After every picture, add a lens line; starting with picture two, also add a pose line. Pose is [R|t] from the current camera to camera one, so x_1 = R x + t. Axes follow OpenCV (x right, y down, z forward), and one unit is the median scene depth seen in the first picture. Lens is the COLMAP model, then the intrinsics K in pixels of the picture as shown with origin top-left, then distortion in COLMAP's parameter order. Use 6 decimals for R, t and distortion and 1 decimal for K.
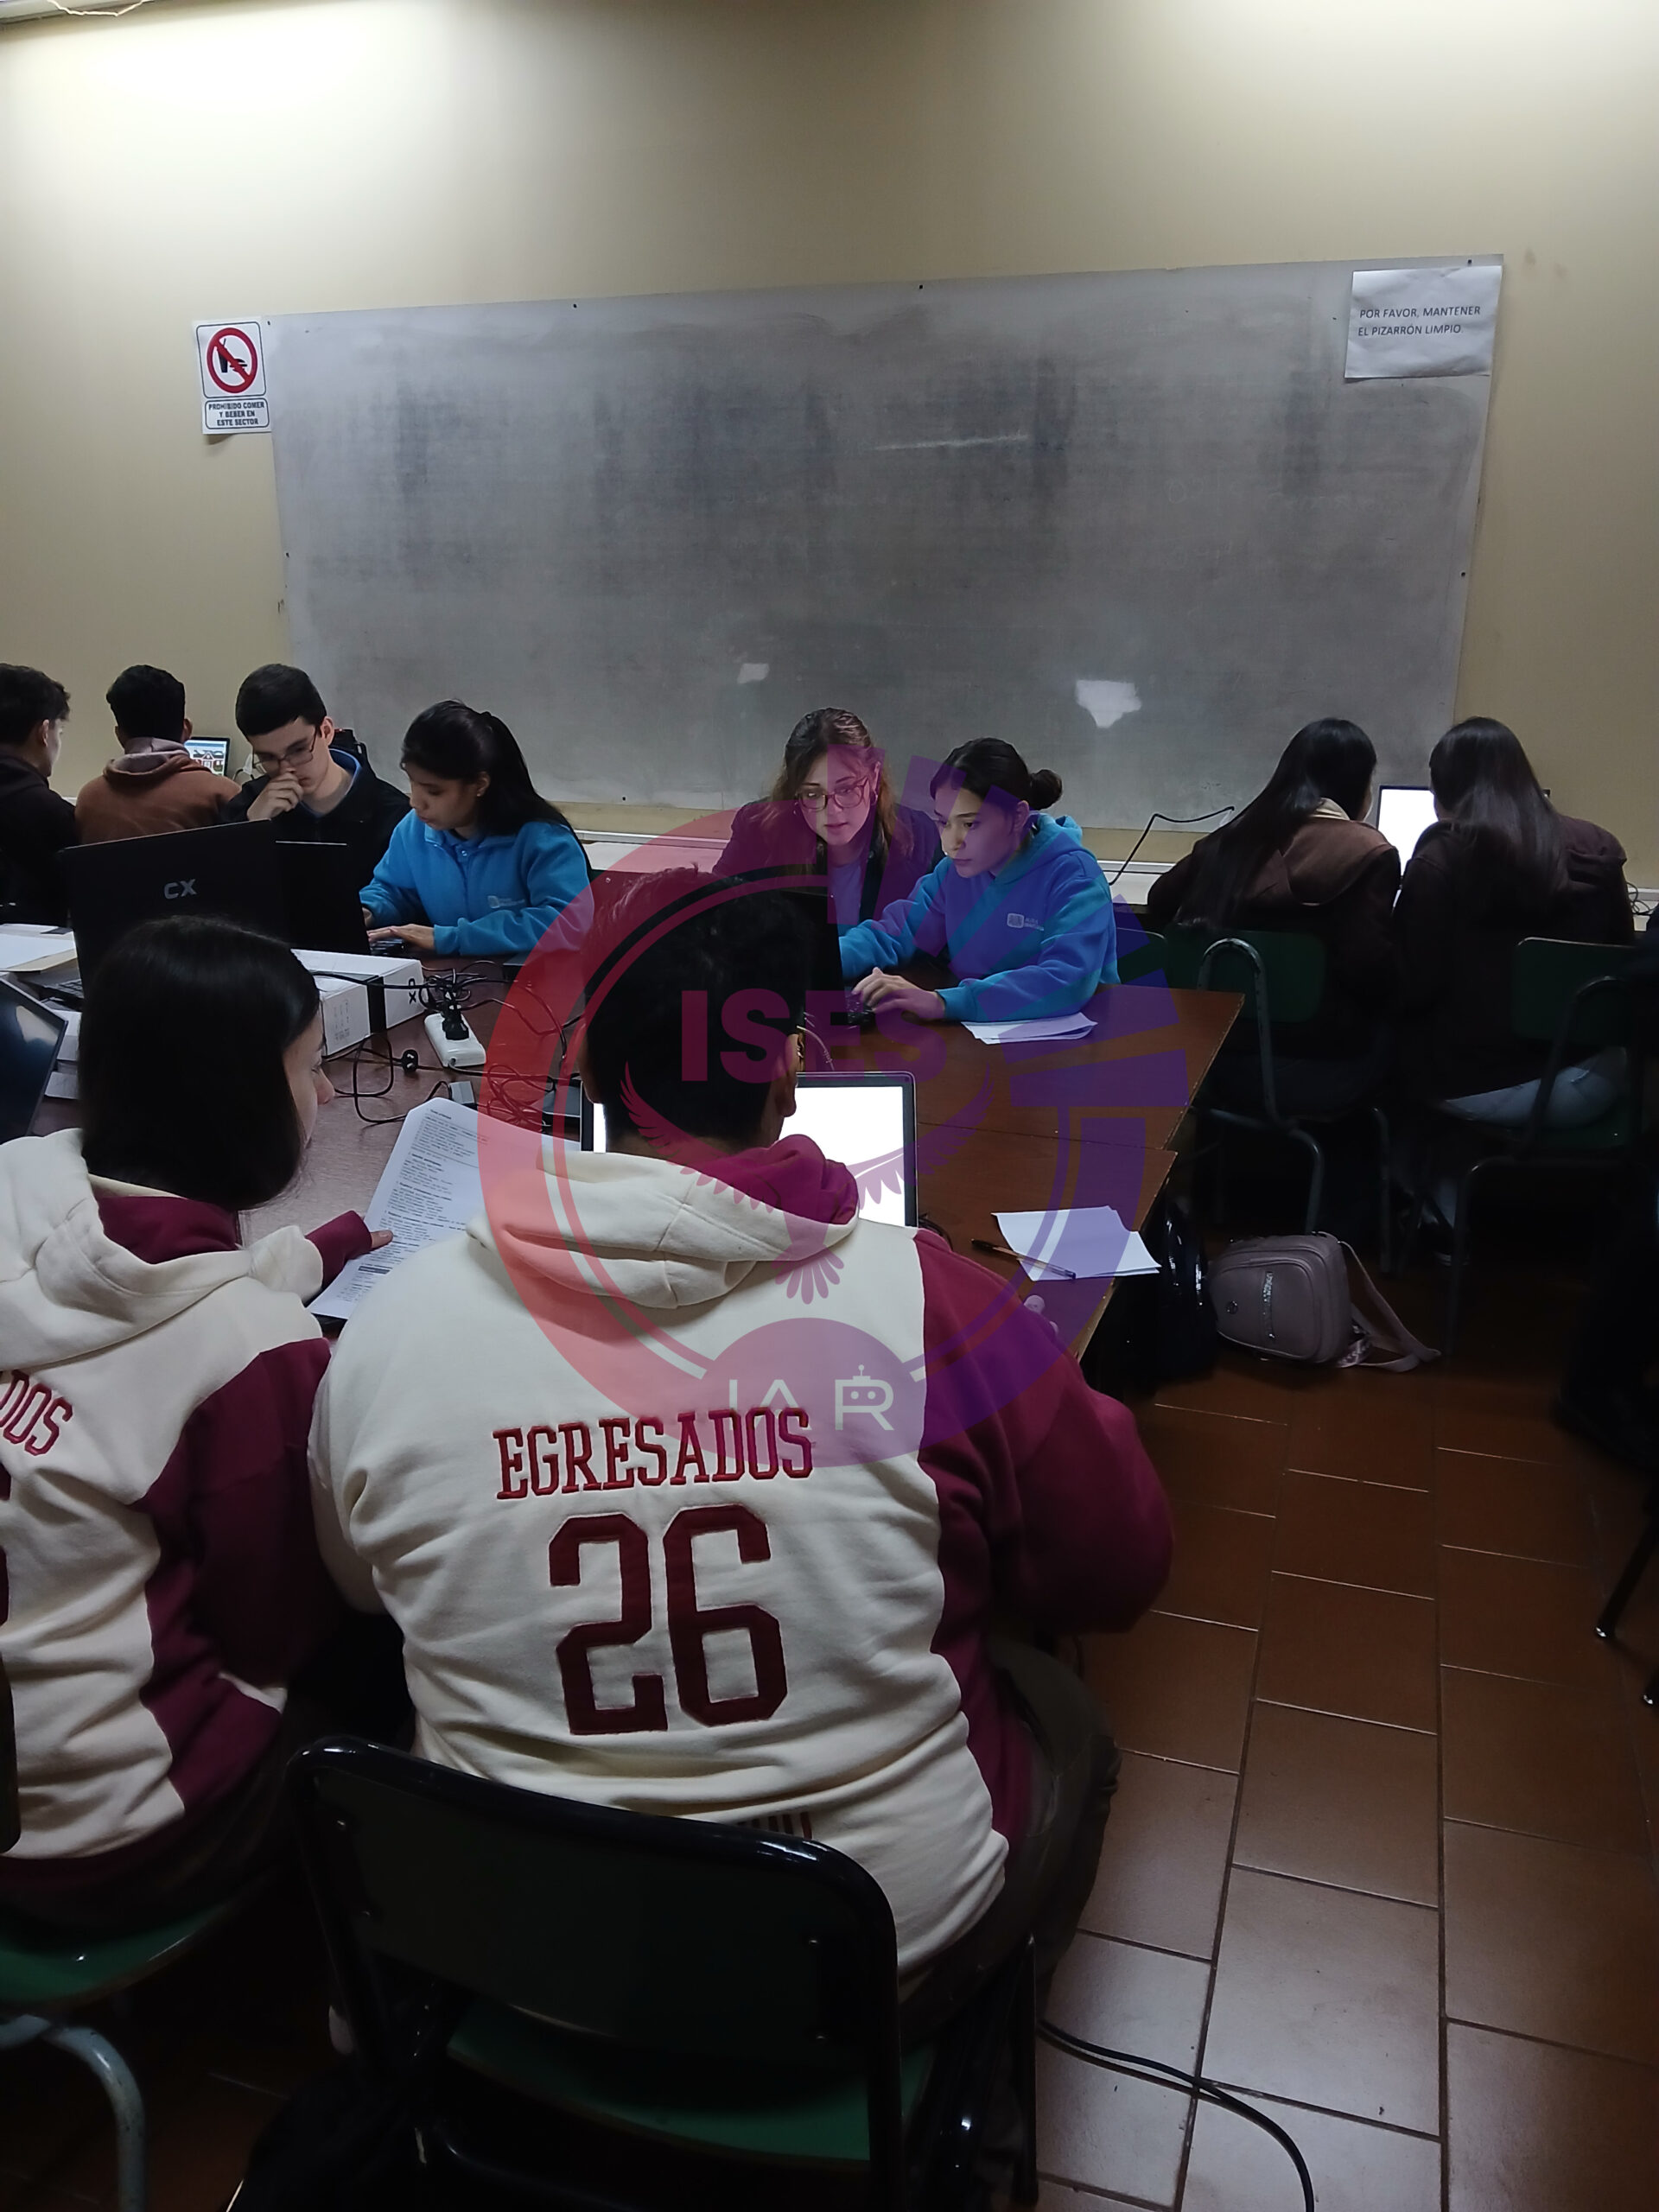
lens RADIAL K [[1624.4, 0, 820.1], [0, 1624.4, 1105.4], [0, 0, 1]] dist [0.037961, -0.083902]
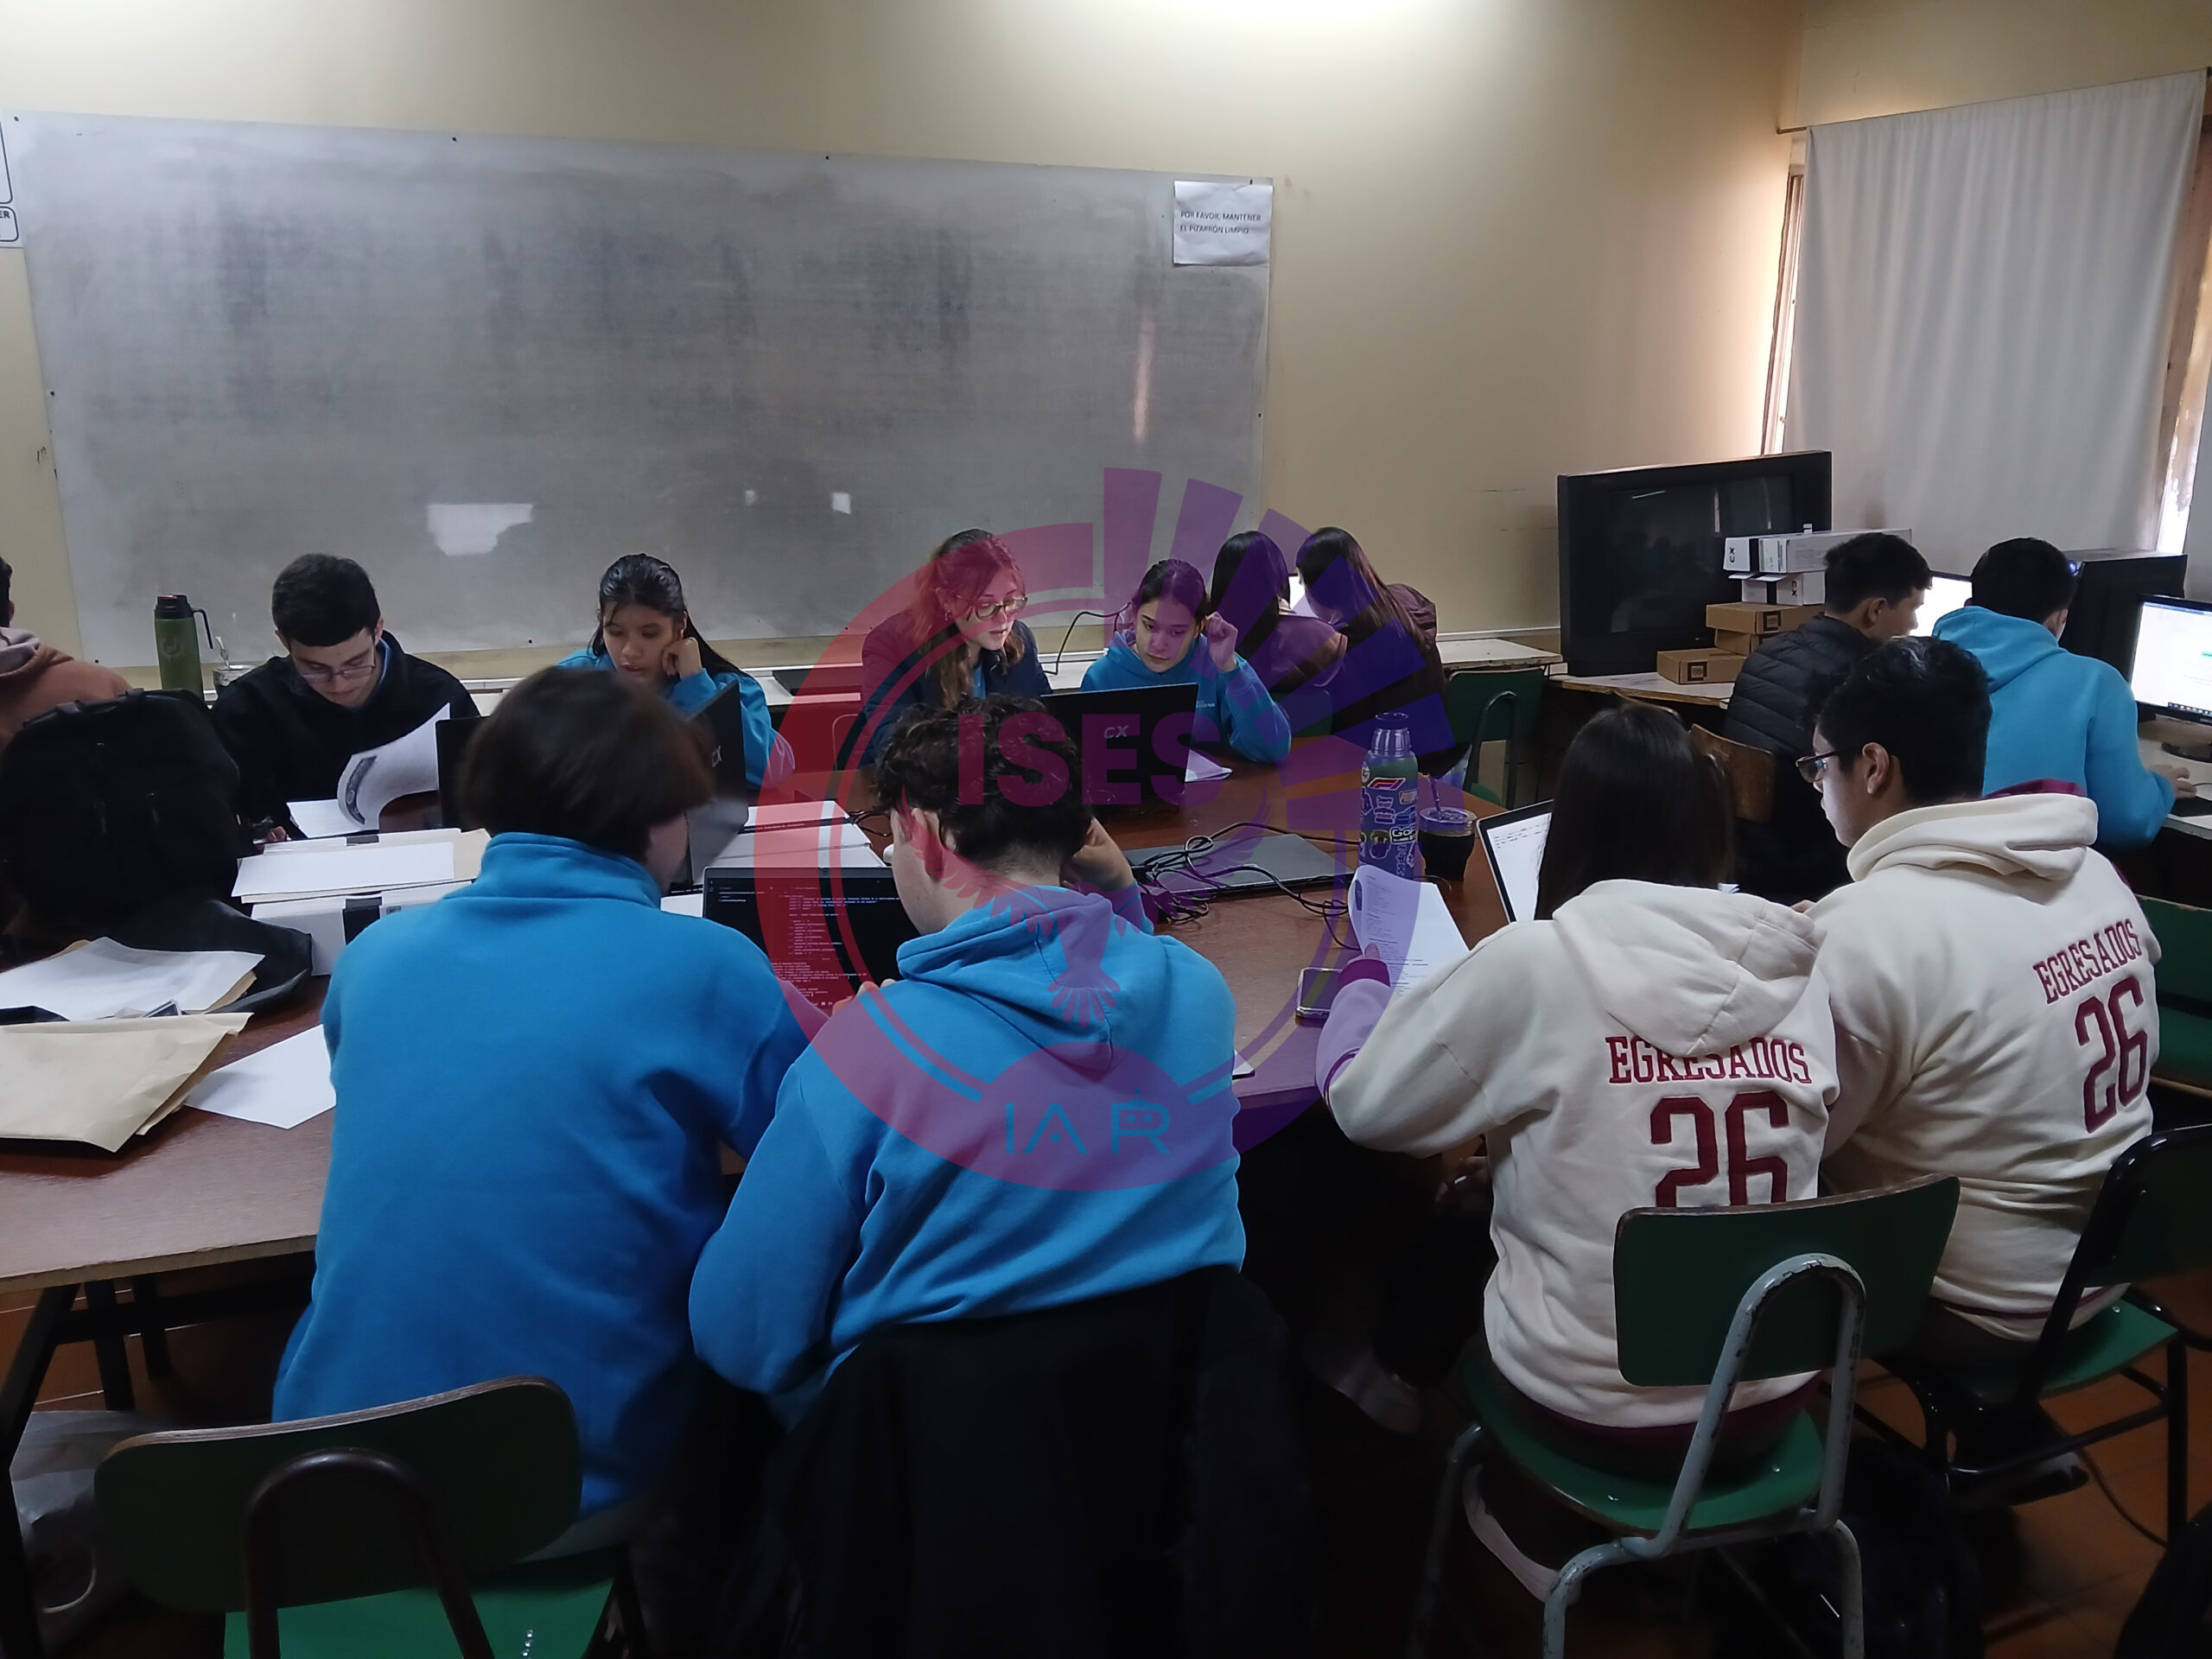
lens RADIAL K [[1624.4, 0, 1070.8], [0, 1624.4, 856.8], [0, 0, 1]] dist [0.037961, -0.083902]
pose [[0.781528, -0.165005, 0.601653, -0.515376], [0.193000, 0.981027, 0.018348, -0.025498], [-0.593266, 0.101780, 0.798547, 0.066936]]
